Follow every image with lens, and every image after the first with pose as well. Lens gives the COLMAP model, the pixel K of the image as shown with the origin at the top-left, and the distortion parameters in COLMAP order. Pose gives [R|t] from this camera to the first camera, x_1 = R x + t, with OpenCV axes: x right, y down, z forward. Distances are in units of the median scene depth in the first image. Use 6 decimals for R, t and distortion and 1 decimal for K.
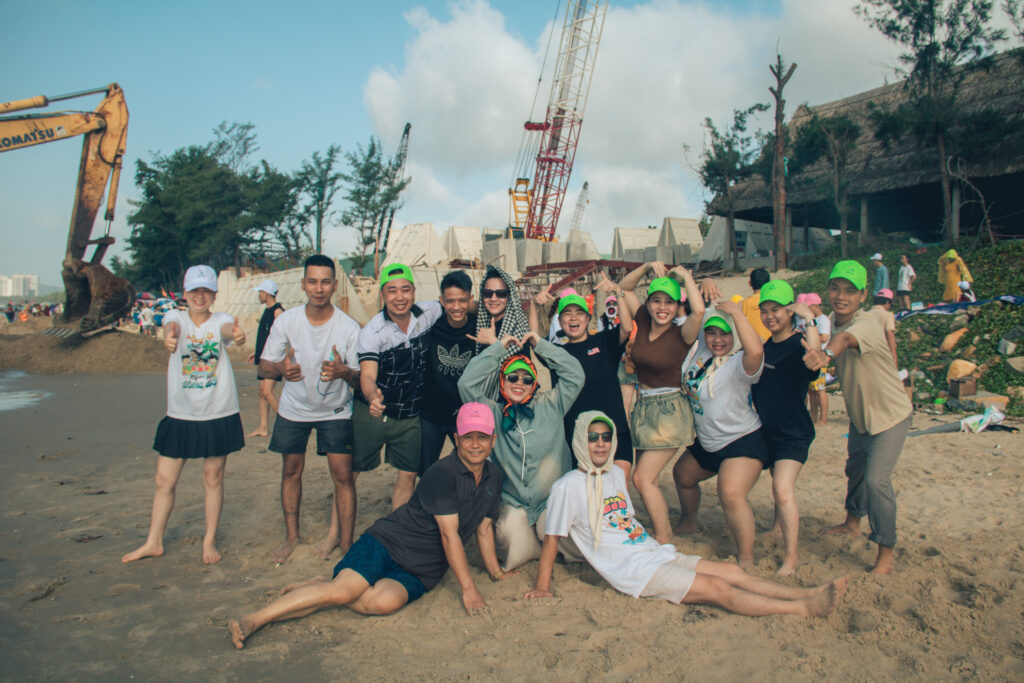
lens RADIAL K [[851.3, 0, 499.3], [0, 851.3, 336.7], [0, 0, 1]] dist [-0.198224, 0.189633]
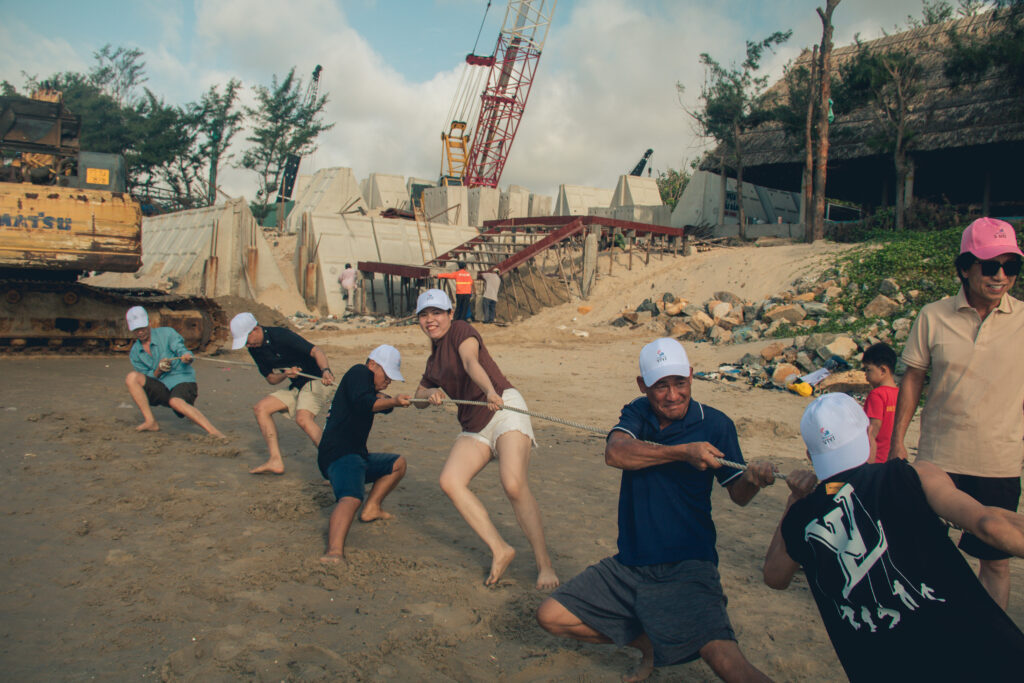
lens RADIAL K [[842.0, 0, 496.5], [0, 842.0, 343.2], [0, 0, 1]] dist [-0.172938, 0.140186]
pose [[0.991426, 0.031819, 0.126739, -0.036875], [-0.038424, 0.998009, 0.050020, -0.005309], [-0.124895, -0.054461, 0.990674, 0.147829]]
